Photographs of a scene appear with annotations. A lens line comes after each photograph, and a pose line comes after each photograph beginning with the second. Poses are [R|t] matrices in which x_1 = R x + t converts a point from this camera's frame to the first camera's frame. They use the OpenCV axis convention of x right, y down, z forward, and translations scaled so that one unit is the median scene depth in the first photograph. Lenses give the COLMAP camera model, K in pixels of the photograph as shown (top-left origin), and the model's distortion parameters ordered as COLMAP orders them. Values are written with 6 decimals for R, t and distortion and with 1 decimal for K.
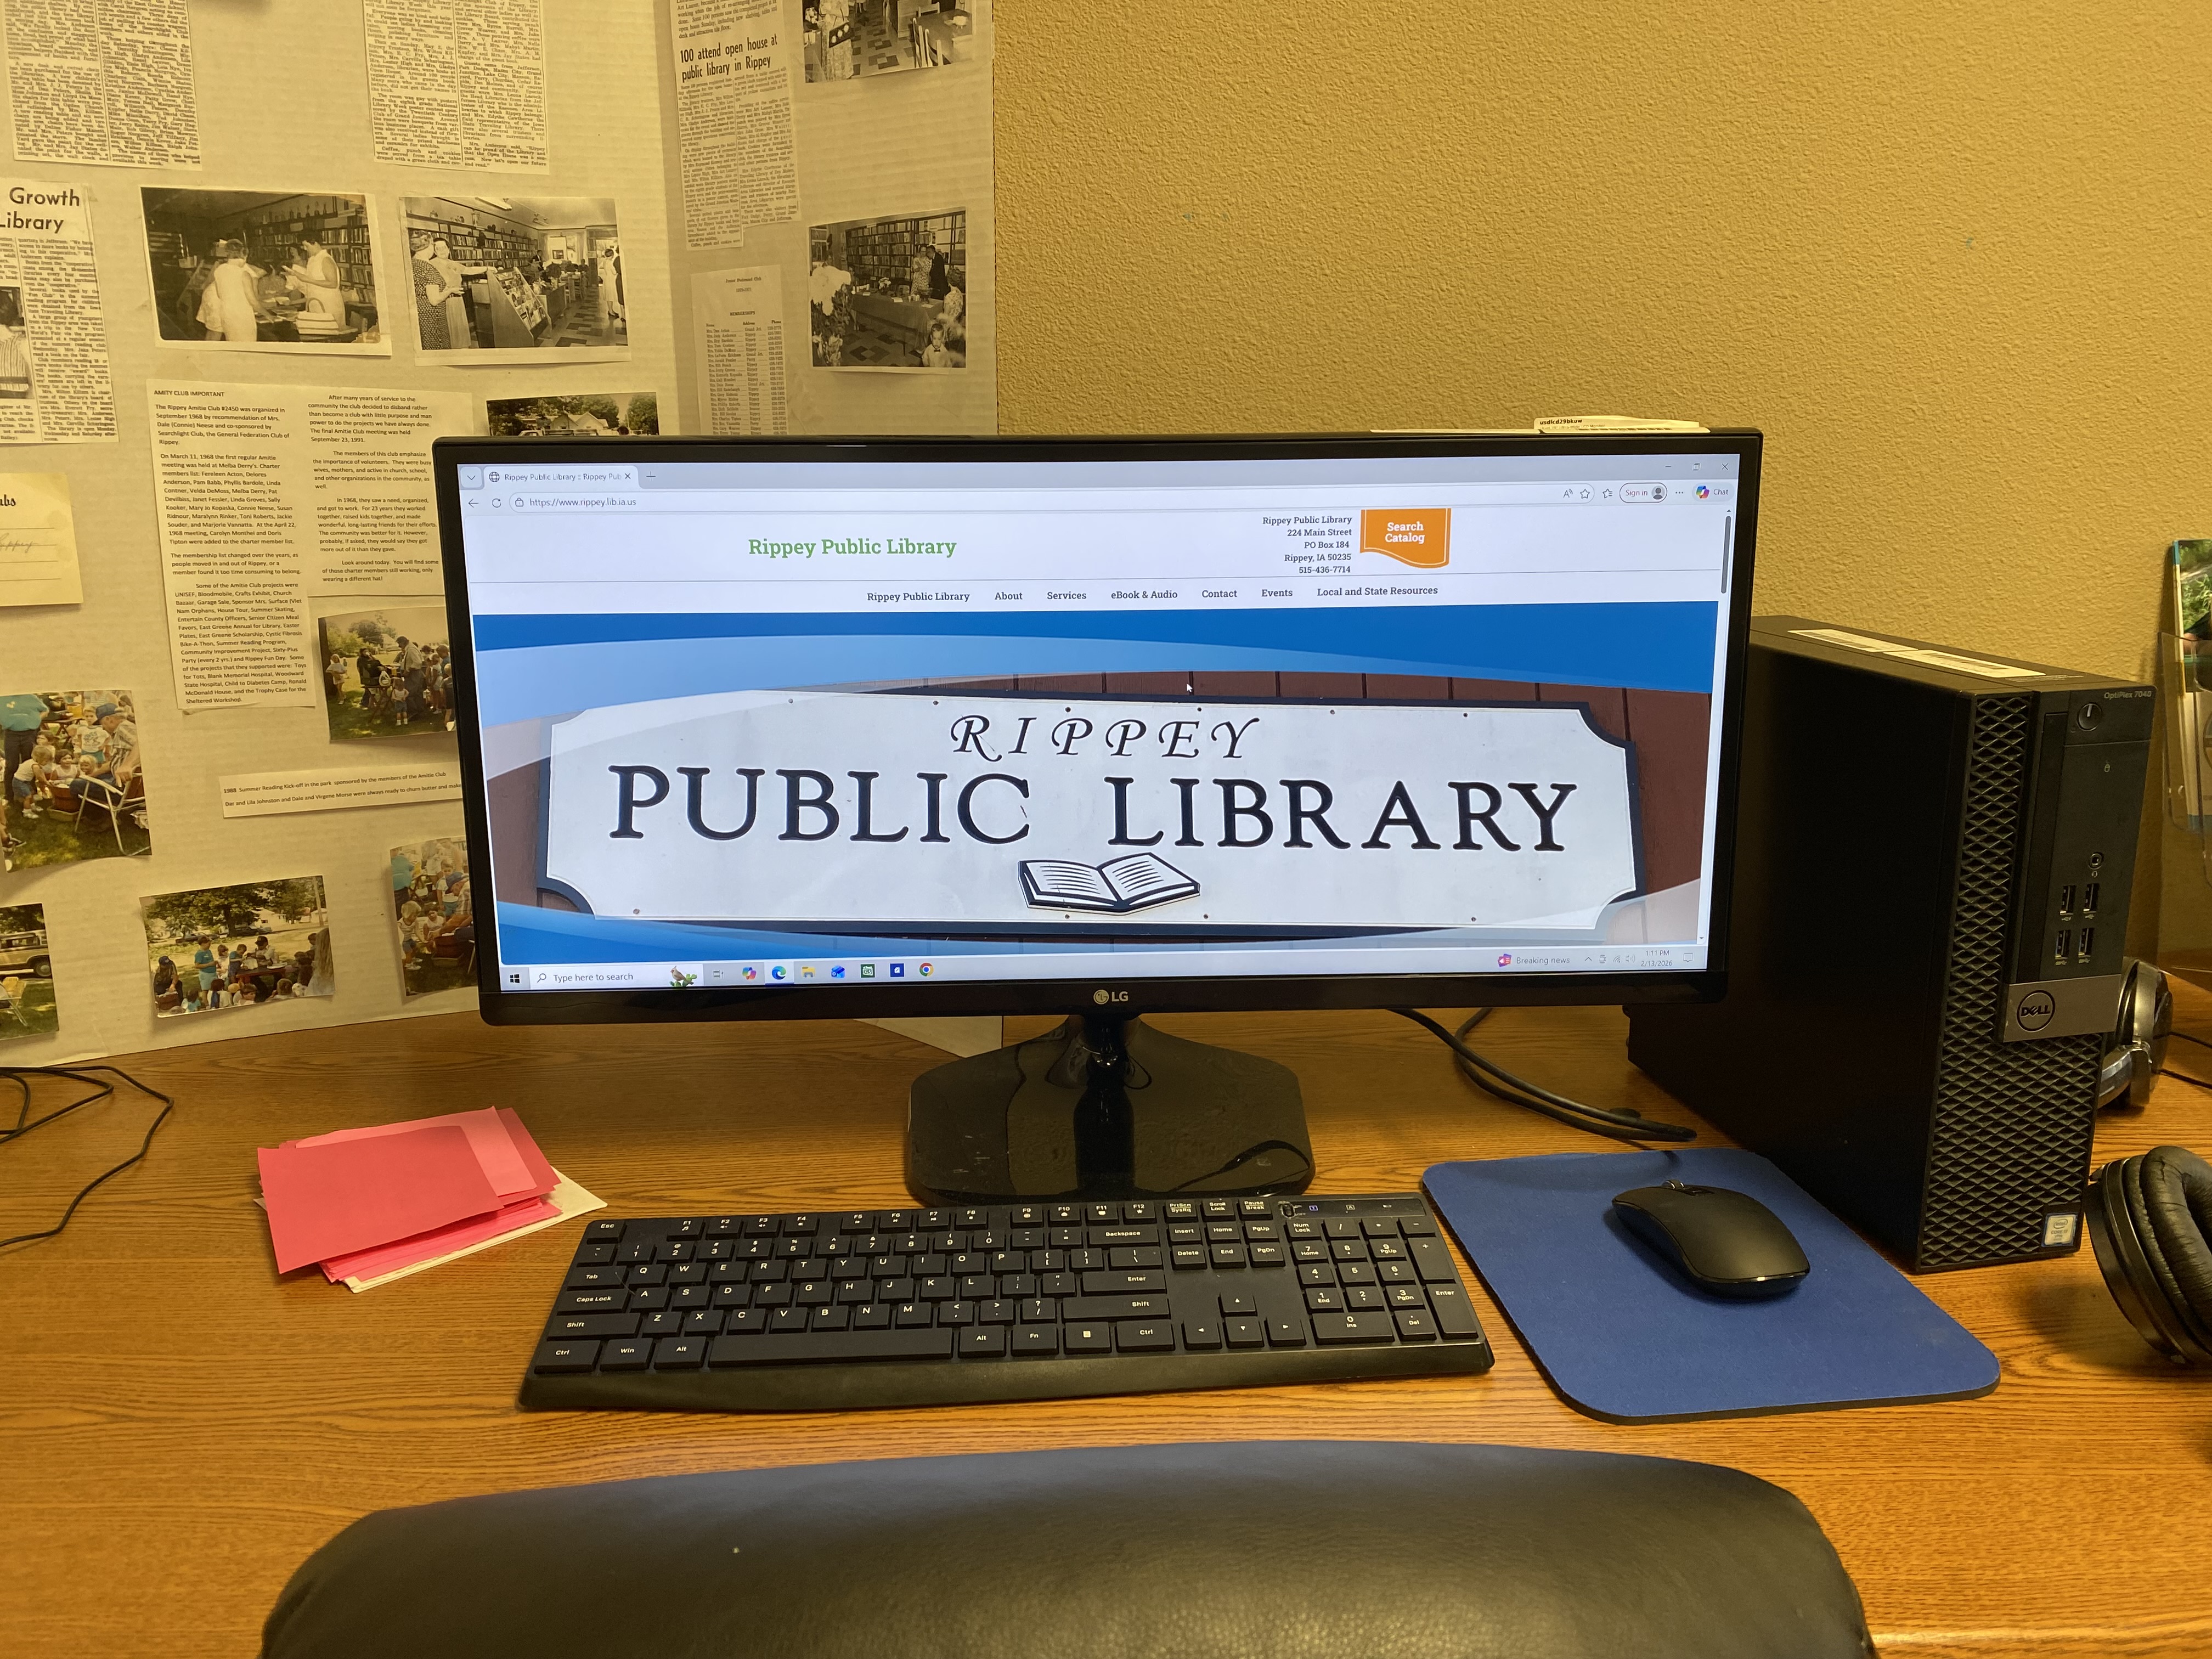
lens RADIAL K [[1686.8, 0, 1094.0], [0, 1686.8, 821.8], [0, 0, 1]] dist [0.033681, -0.044335]
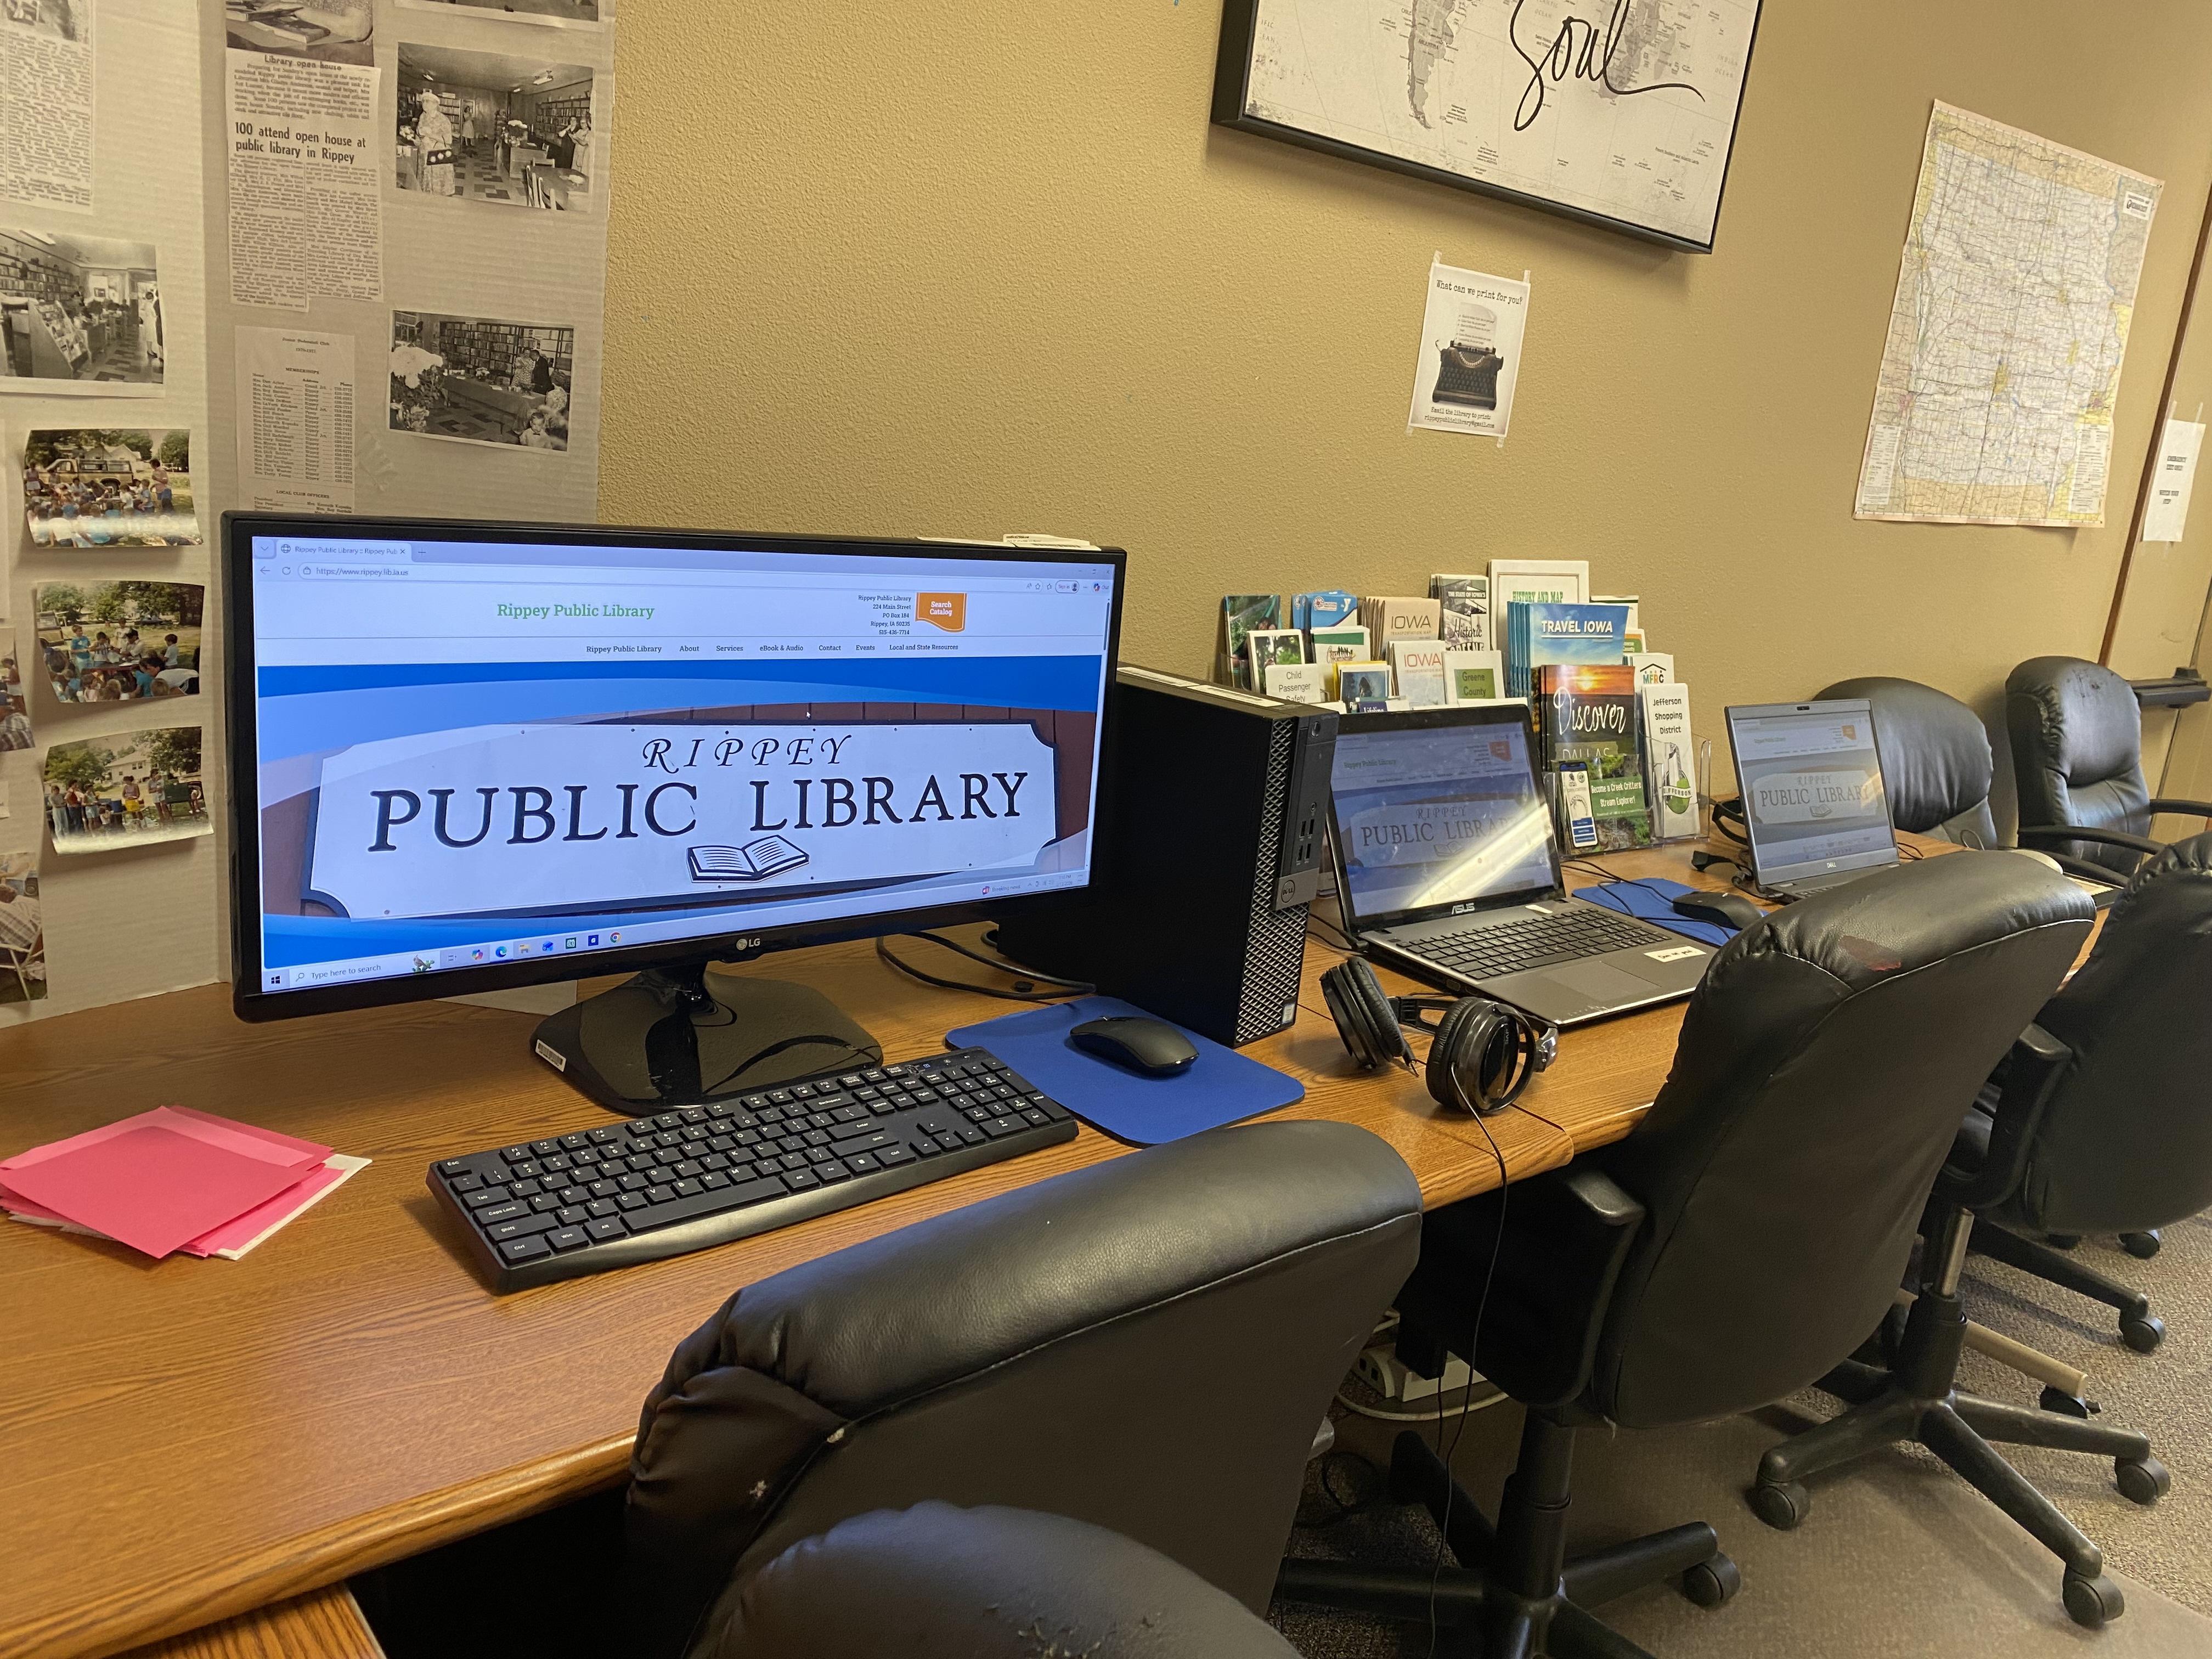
lens RADIAL K [[1686.8, 0, 1106.2], [0, 1686.8, 829.0], [0, 0, 1]] dist [0.033681, -0.044335]
pose [[0.783975, -0.062651, 0.617623, -0.603850], [0.036379, 0.997821, 0.055040, -0.052178], [-0.619726, -0.020681, 0.784546, -0.243342]]
